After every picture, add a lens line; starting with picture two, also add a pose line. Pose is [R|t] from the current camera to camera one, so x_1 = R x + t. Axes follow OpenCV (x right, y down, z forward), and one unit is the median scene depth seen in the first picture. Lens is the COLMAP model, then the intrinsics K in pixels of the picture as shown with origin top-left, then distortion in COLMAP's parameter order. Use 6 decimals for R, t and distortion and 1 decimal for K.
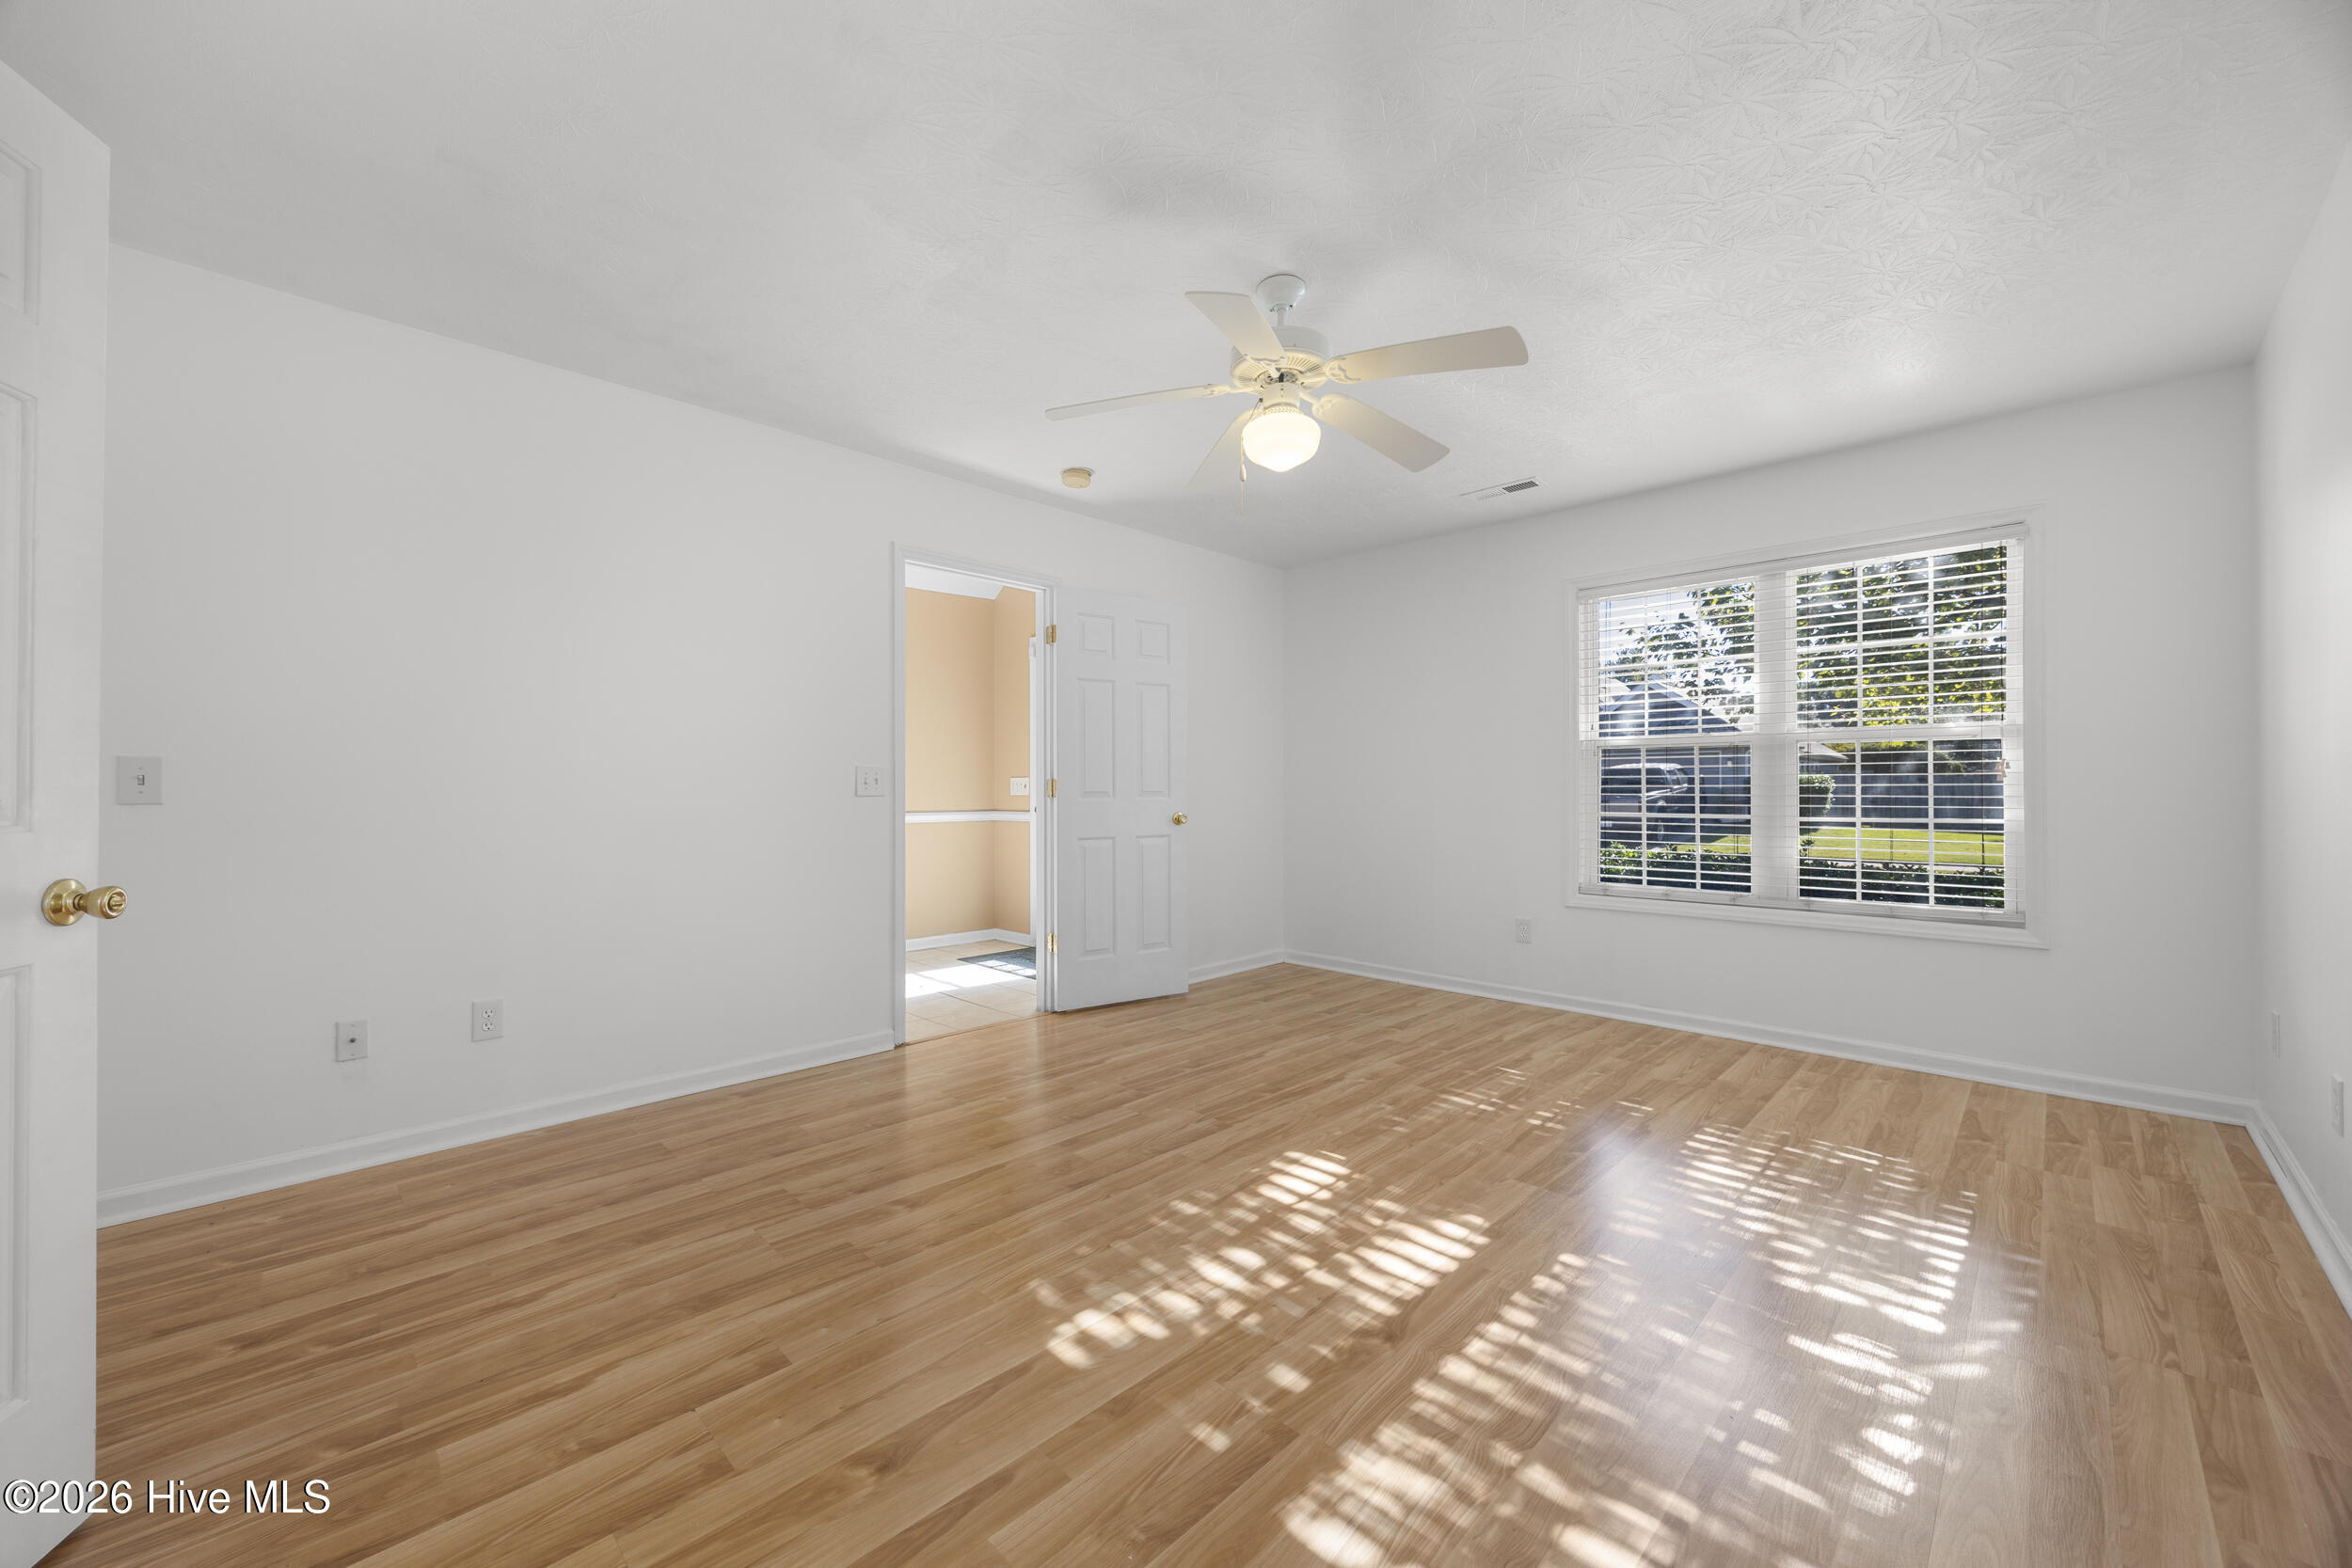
lens RADIAL K [[891.8, 0, 1179.5], [0, 891.8, 792.5], [0, 0, 1]] dist [-0.005418, 0.001056]
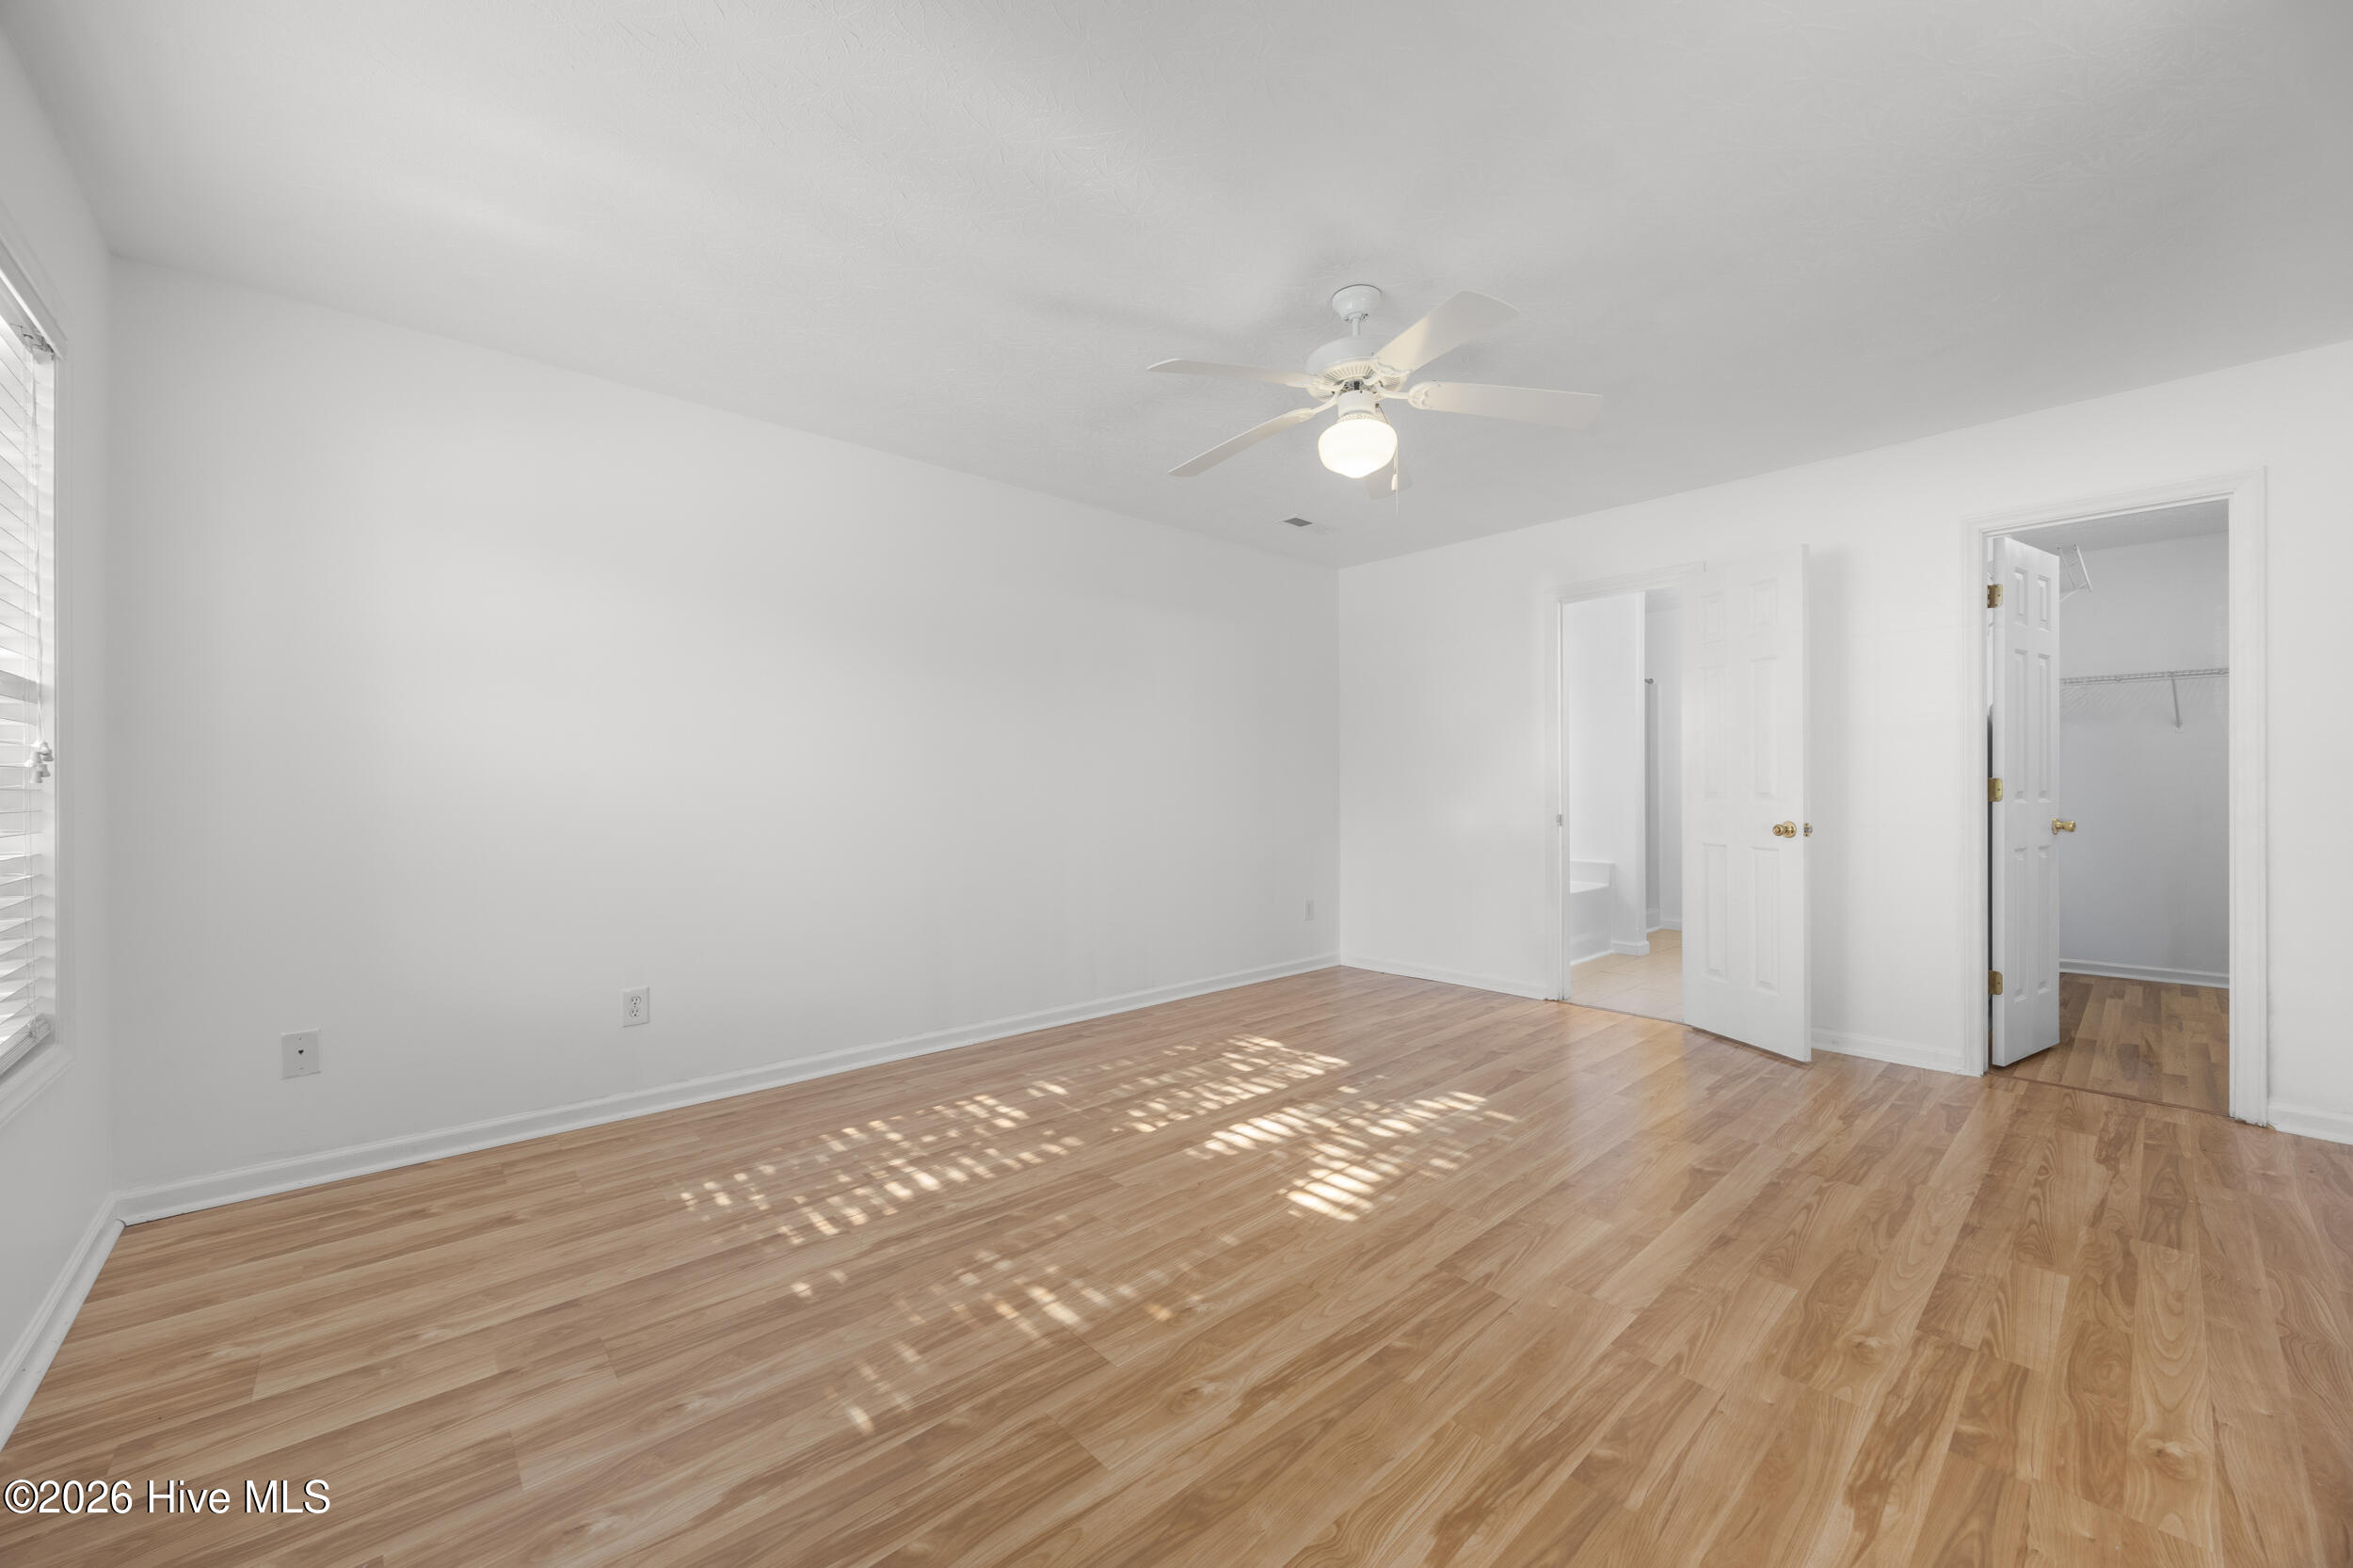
lens RADIAL K [[892.3, 0, 1170.6], [0, 892.3, 779.9], [0, 0, 1]] dist [-0.005418, 0.001056]
pose [[-0.998027, 0.005228, 0.062575, 0.267306], [0.004670, 0.999948, -0.009063, -0.009477], [-0.062619, -0.008753, -0.997999, 2.063400]]
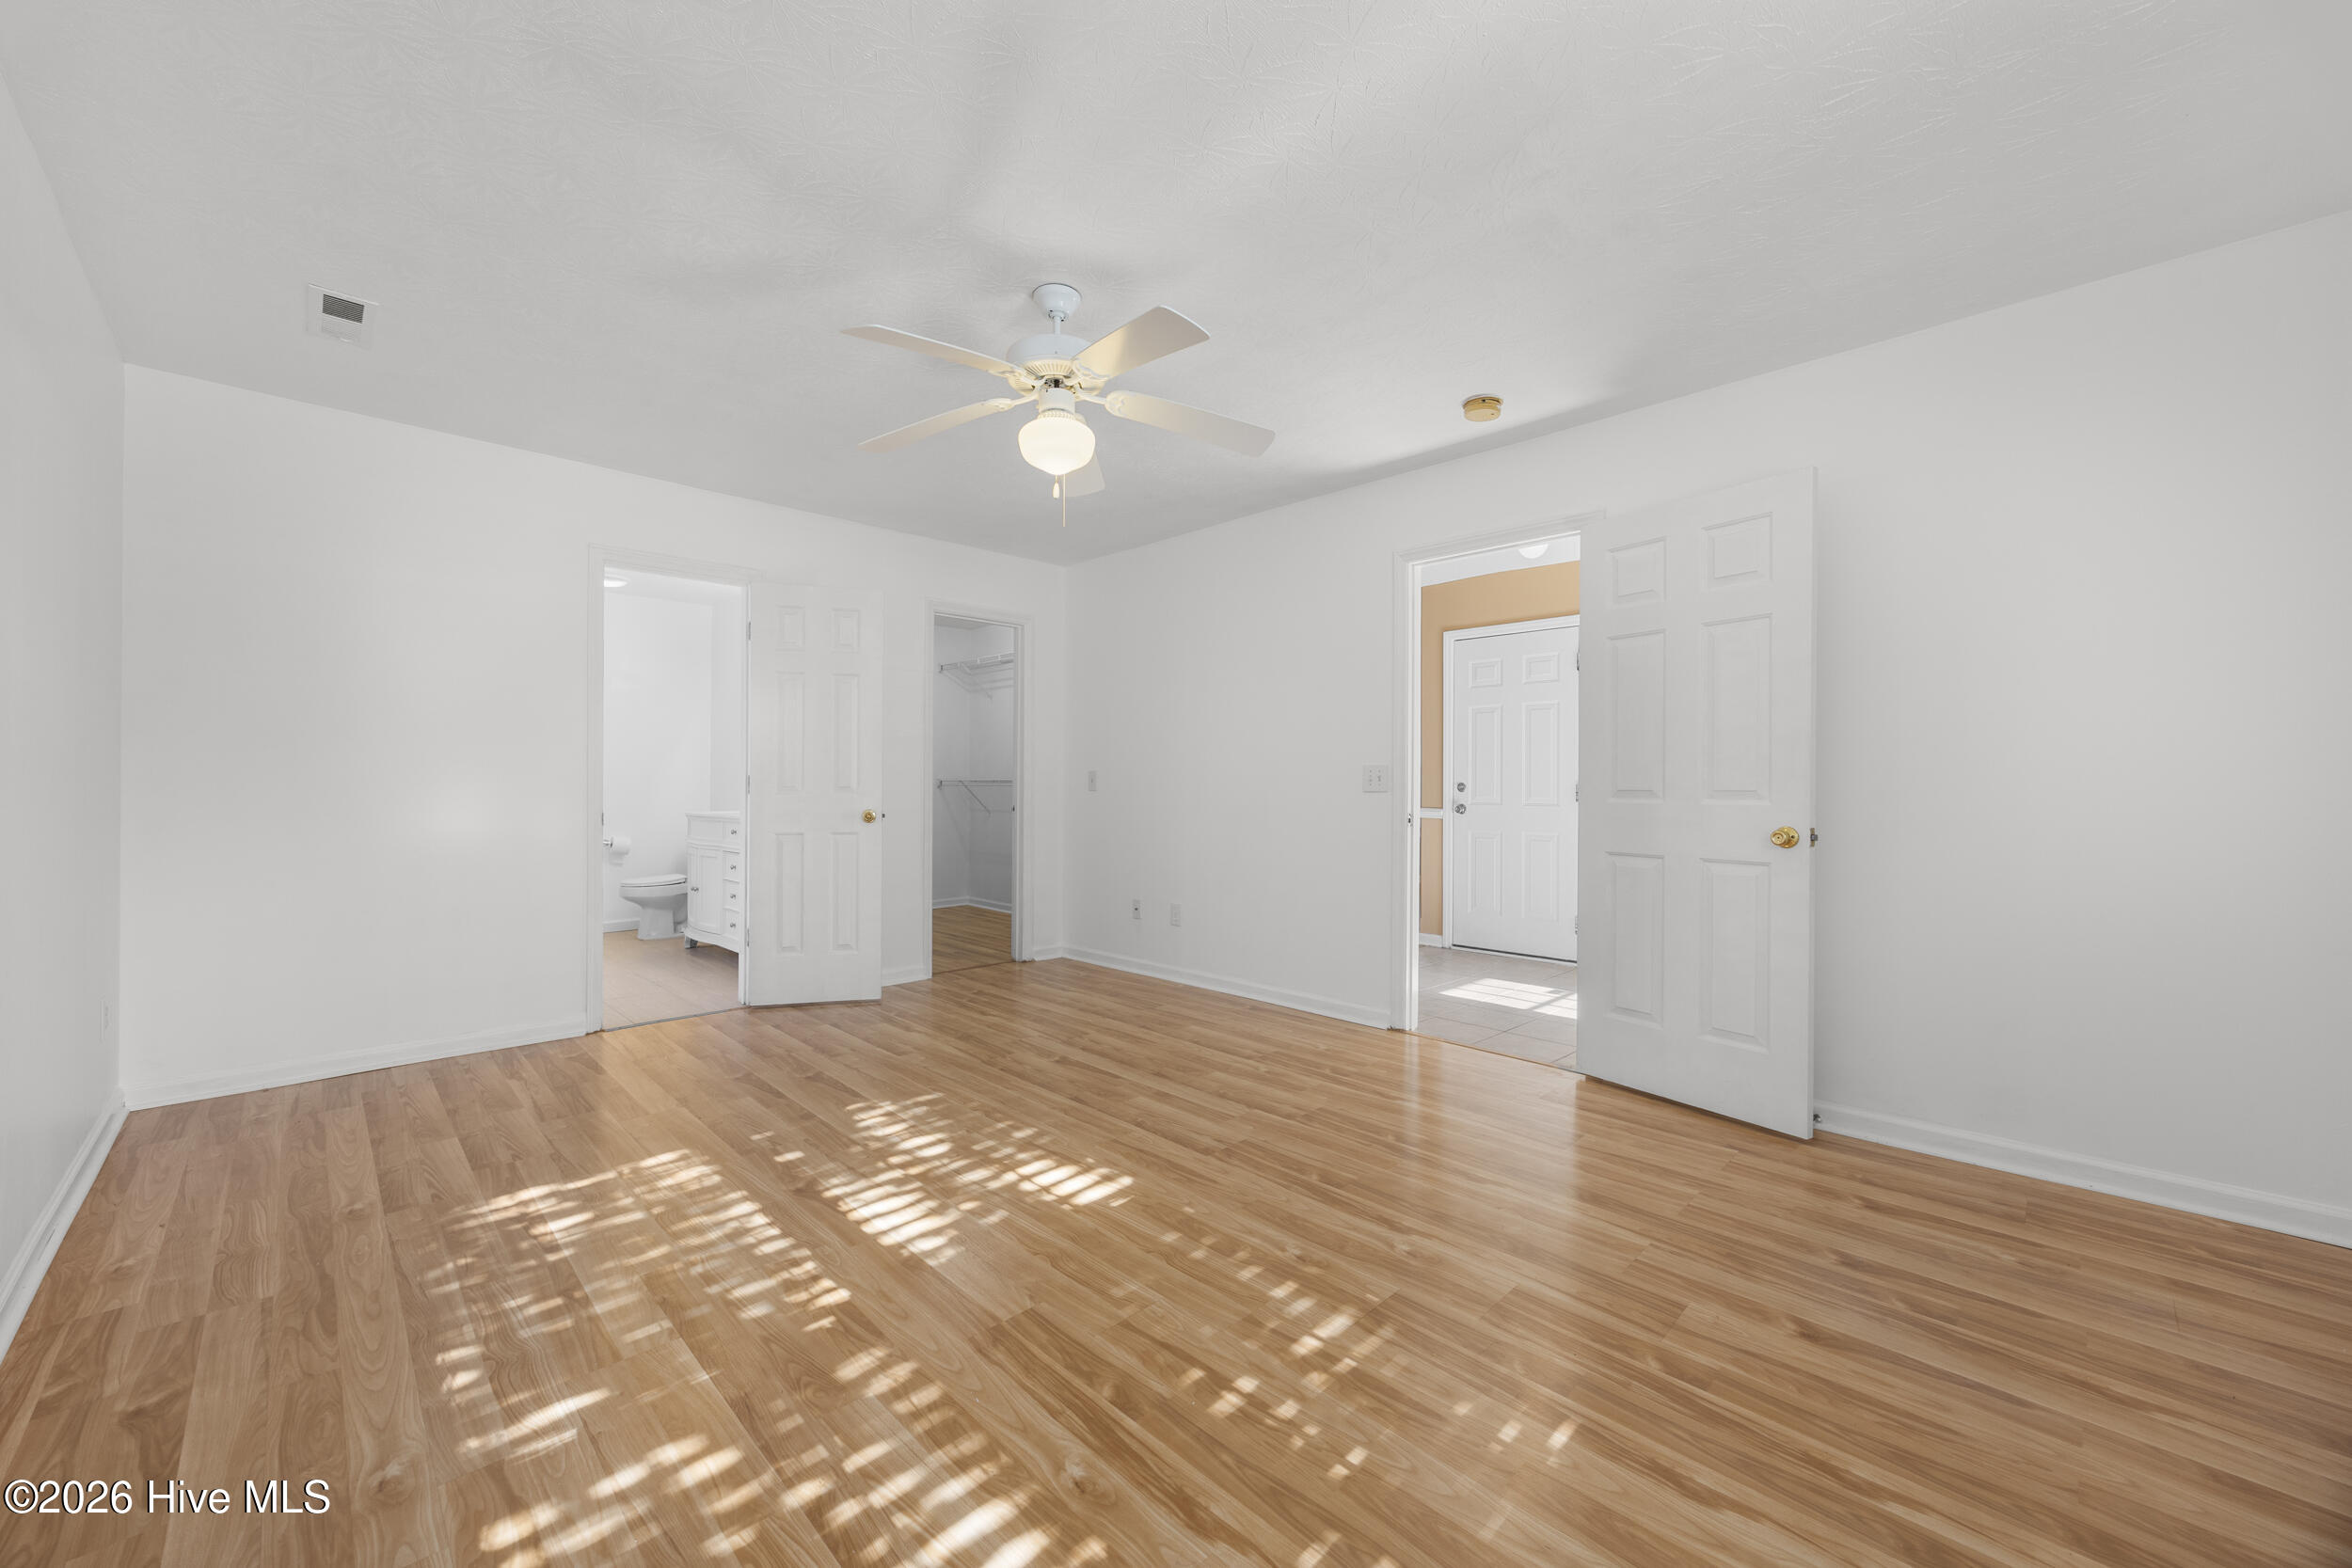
lens RADIAL K [[891.8, 0, 1157.1], [0, 891.8, 786.9], [0, 0, 1]] dist [-0.005418, 0.001056]
pose [[-0.025923, 0.005286, -0.999650, 1.159963], [-0.005245, 0.999972, 0.005424, -0.009282], [0.999650, 0.005384, -0.025895, 1.161841]]
